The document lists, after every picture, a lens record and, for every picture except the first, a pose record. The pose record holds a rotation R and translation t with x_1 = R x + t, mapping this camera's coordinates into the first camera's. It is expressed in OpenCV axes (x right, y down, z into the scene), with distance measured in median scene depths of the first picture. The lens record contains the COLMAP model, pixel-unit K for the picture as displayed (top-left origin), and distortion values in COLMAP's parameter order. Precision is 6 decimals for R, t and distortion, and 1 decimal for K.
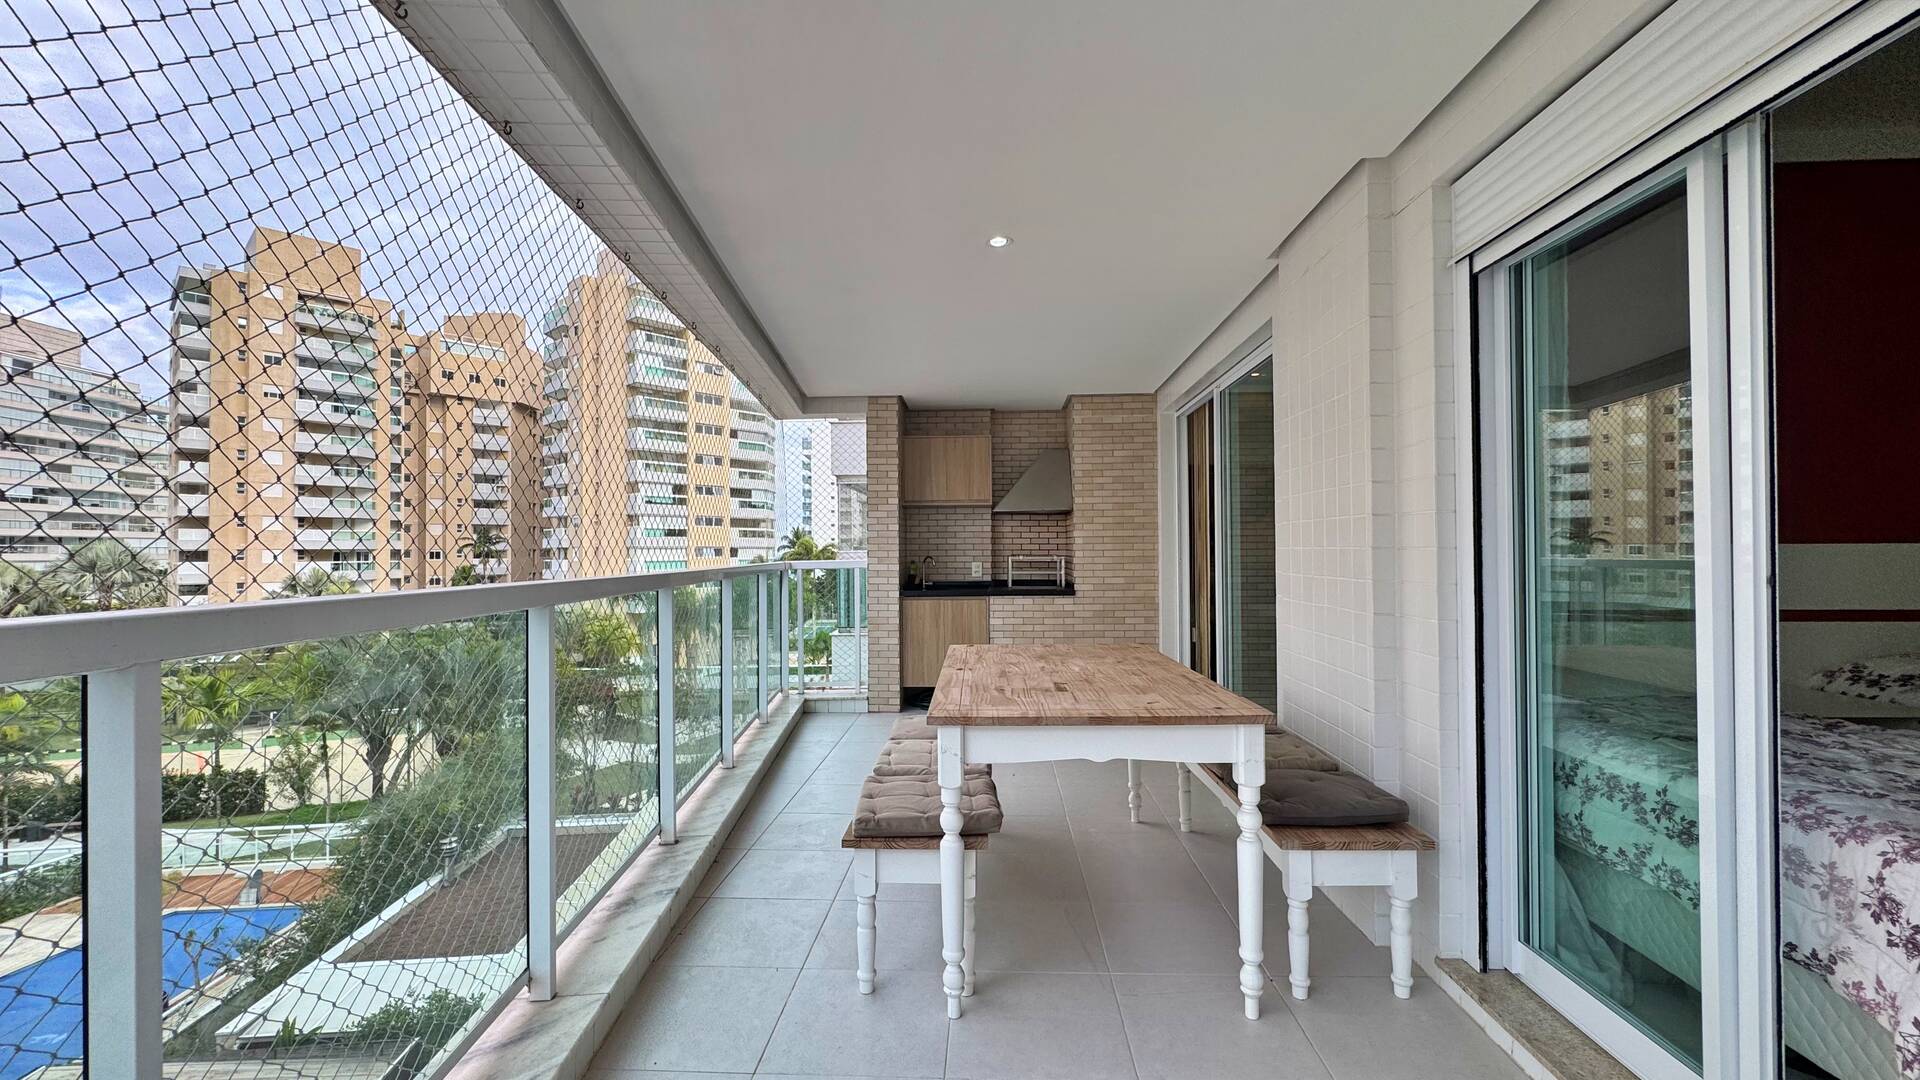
lens RADIAL K [[764.3, 0, 958.6], [0, 764.3, 540.0], [0, 0, 1]] dist [-0.002913, 0.000286]
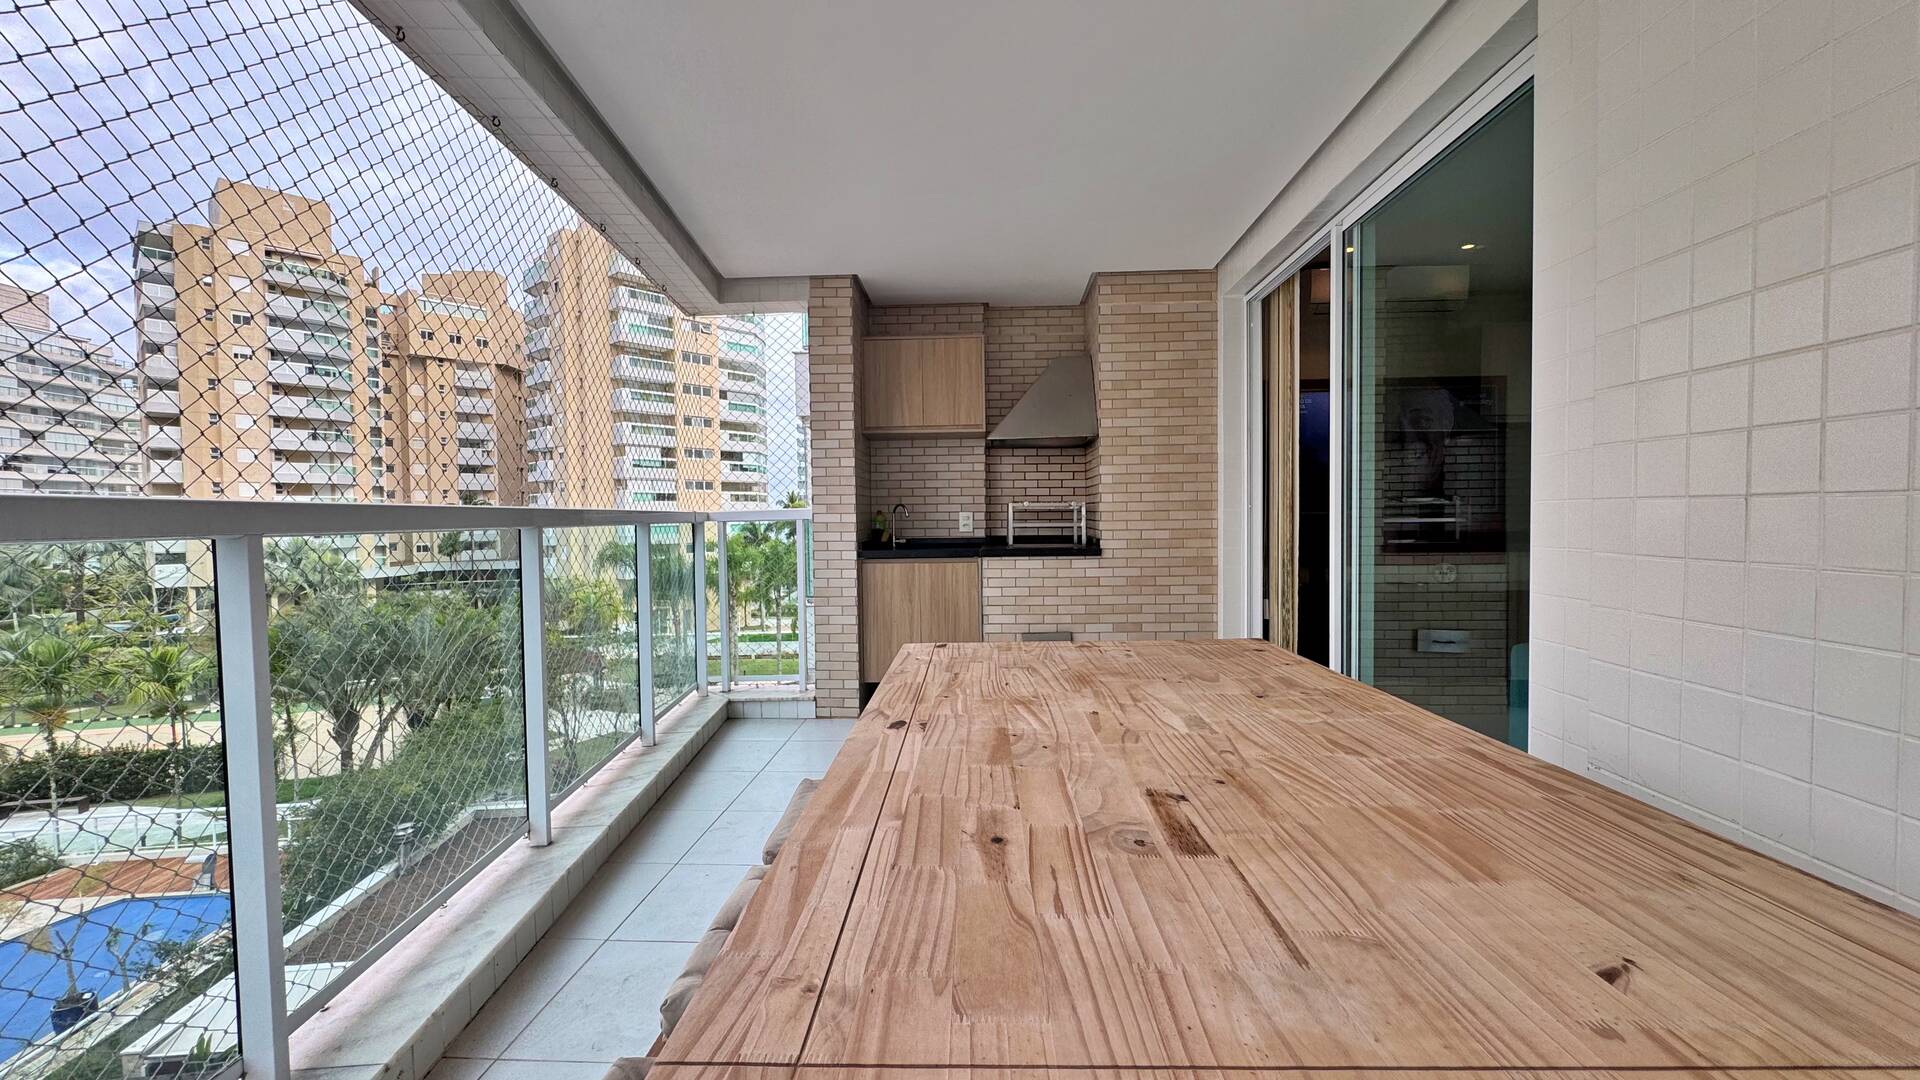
lens RADIAL K [[764.3, 0, 961.4], [0, 764.3, 541.5], [0, 0, 1]] dist [-0.002913, 0.000286]
pose [[0.999966, -0.005668, 0.005996, 0.003027], [0.005370, 0.998801, 0.048655, 0.004288], [-0.006264, -0.048622, 0.998798, 0.051824]]
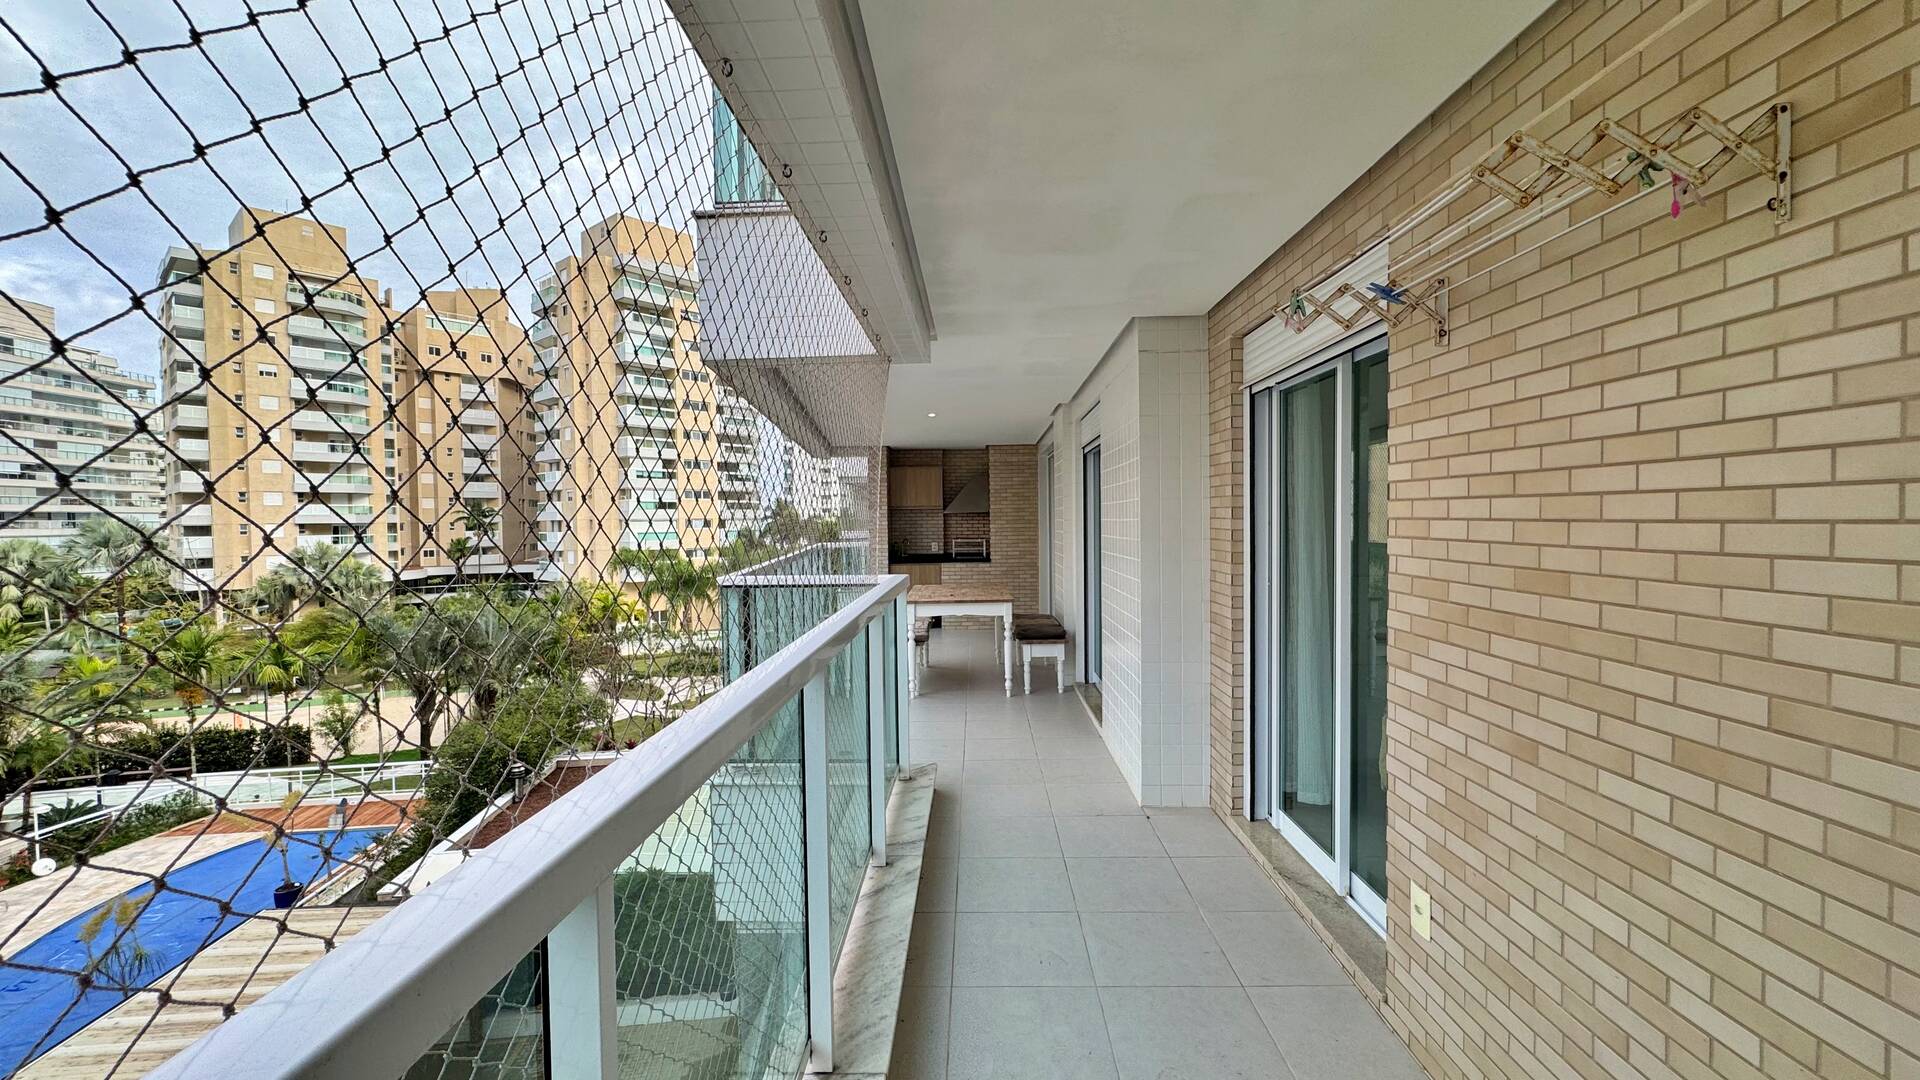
lens RADIAL K [[764.3, 0, 951.8], [0, 764.3, 535.6], [0, 0, 1]] dist [-0.002913, 0.000286]
pose [[0.999819, -0.007146, 0.017630, 0.006441], [0.006498, 0.999312, 0.036510, -0.009222], [-0.017879, -0.036389, 0.999178, -0.131303]]
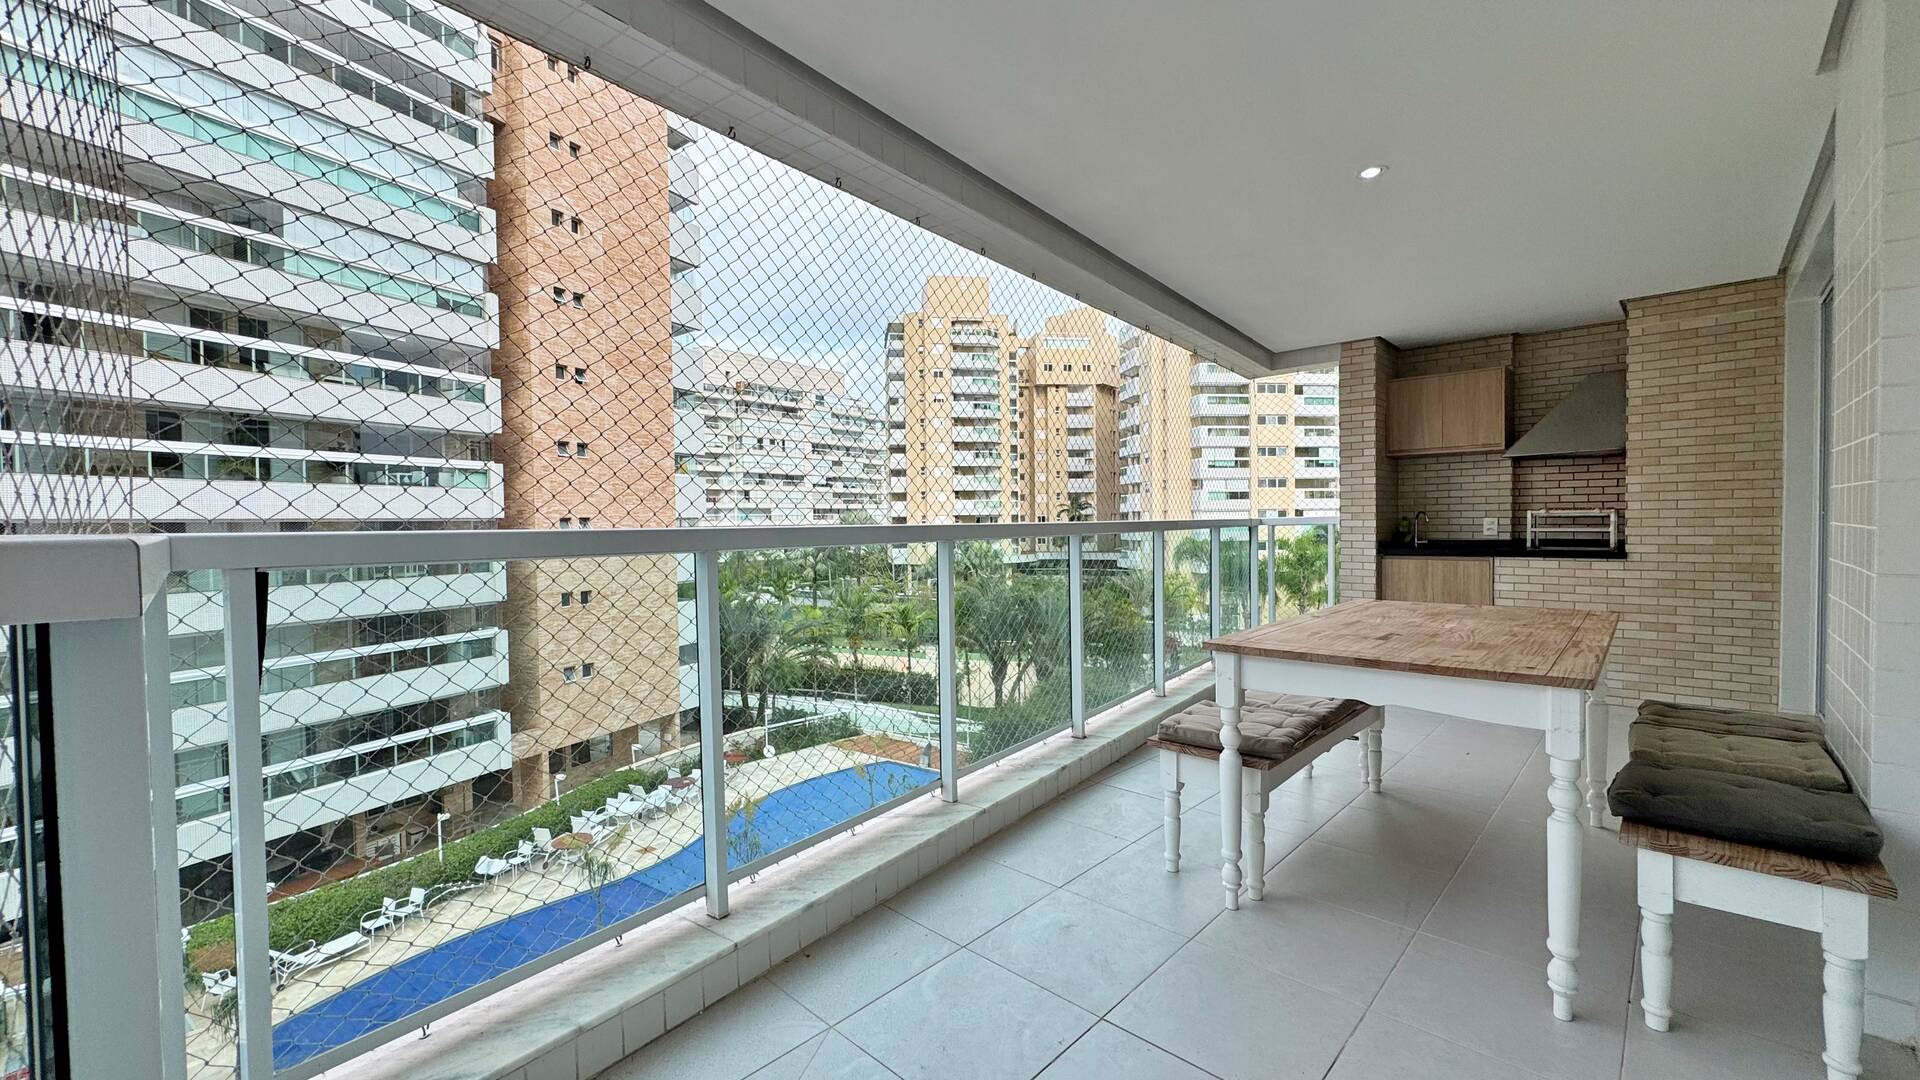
lens RADIAL K [[764.3, 0, 957.1], [0, 764.3, 538.1], [0, 0, 1]] dist [-0.002913, 0.000286]
pose [[0.754279, 0.010525, -0.656470, 0.027088], [0.019565, 0.999067, 0.038498, 0.001430], [0.656263, -0.041882, 0.753369, -0.006392]]
